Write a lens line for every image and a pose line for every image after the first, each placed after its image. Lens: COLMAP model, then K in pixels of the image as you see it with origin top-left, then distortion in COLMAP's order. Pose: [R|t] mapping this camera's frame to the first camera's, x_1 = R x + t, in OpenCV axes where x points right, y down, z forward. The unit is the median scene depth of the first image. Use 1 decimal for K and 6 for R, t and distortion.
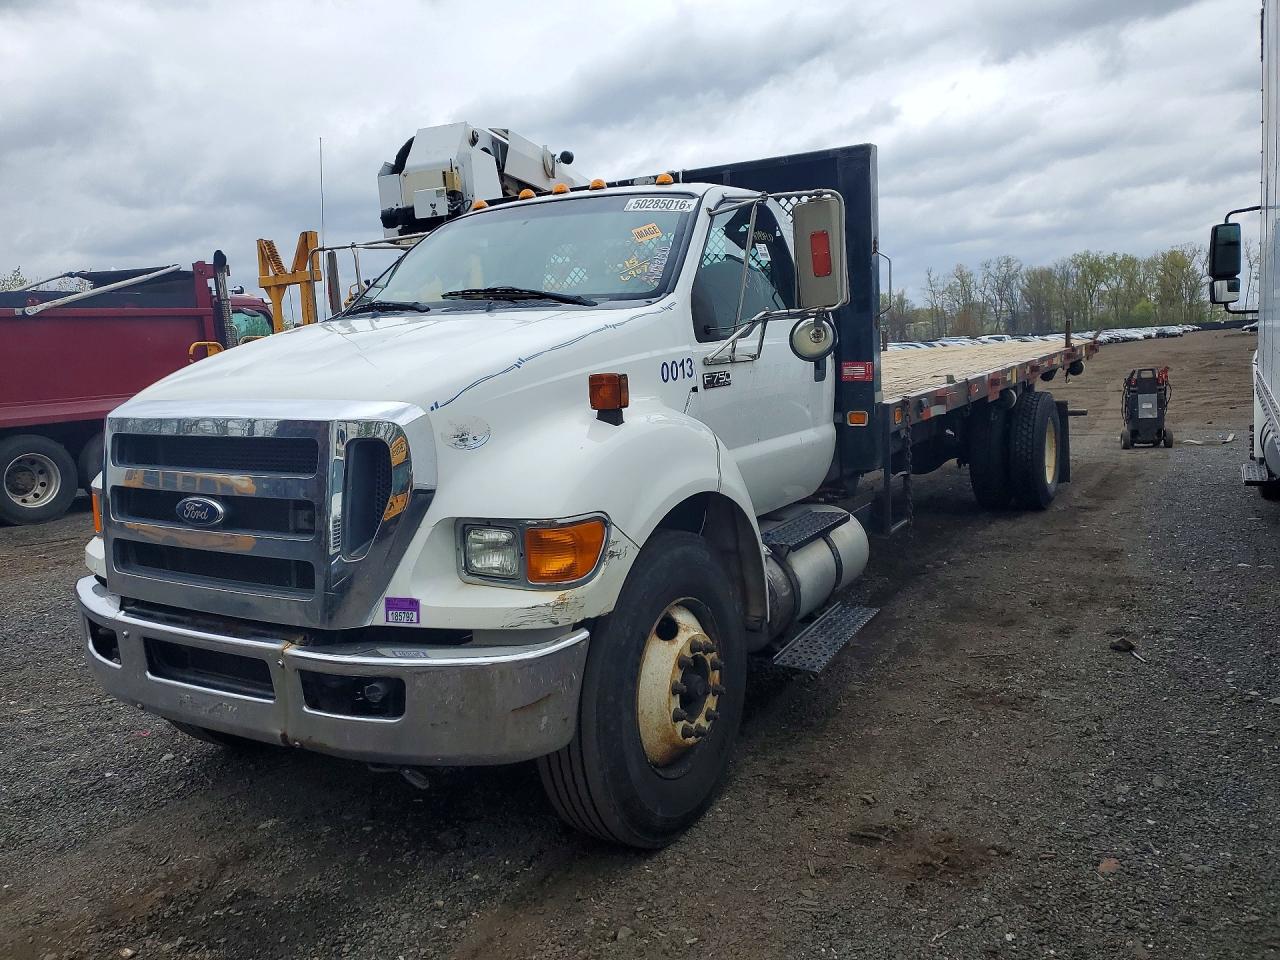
lens RADIAL K [[962.9, 0, 640.0], [0, 962.9, 480.0], [0, 0, 1]] dist [0.000955, -0.001978]
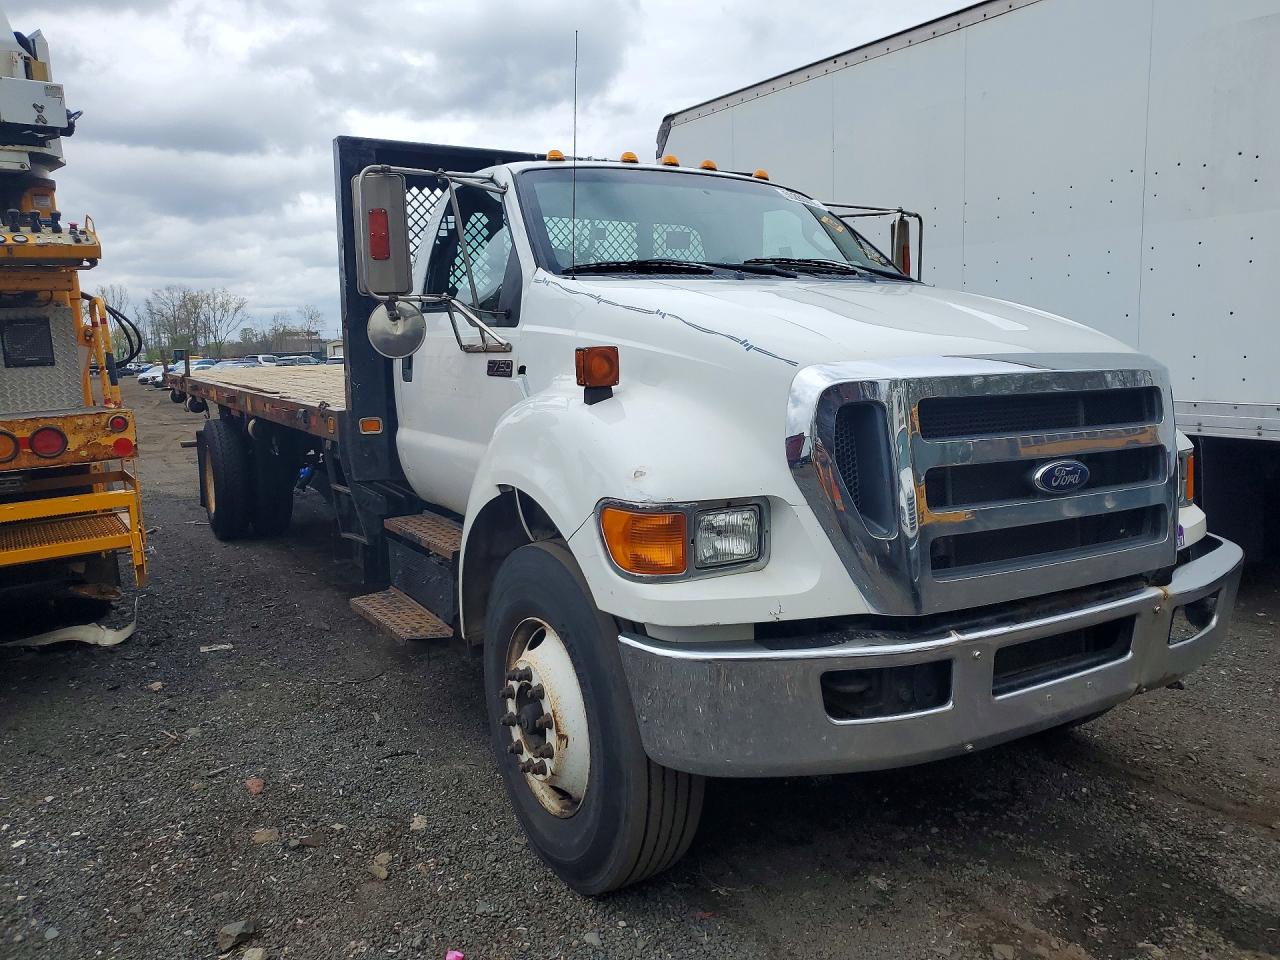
lens RADIAL K [[962.9, 0, 640.0], [0, 962.9, 480.0], [0, 0, 1]] dist [0.000955, -0.001978]
pose [[0.487024, -0.074058, 0.870243, -1.331974], [0.114914, 0.993170, 0.020208, -0.025379], [-0.865796, 0.090161, 0.492207, 0.843713]]
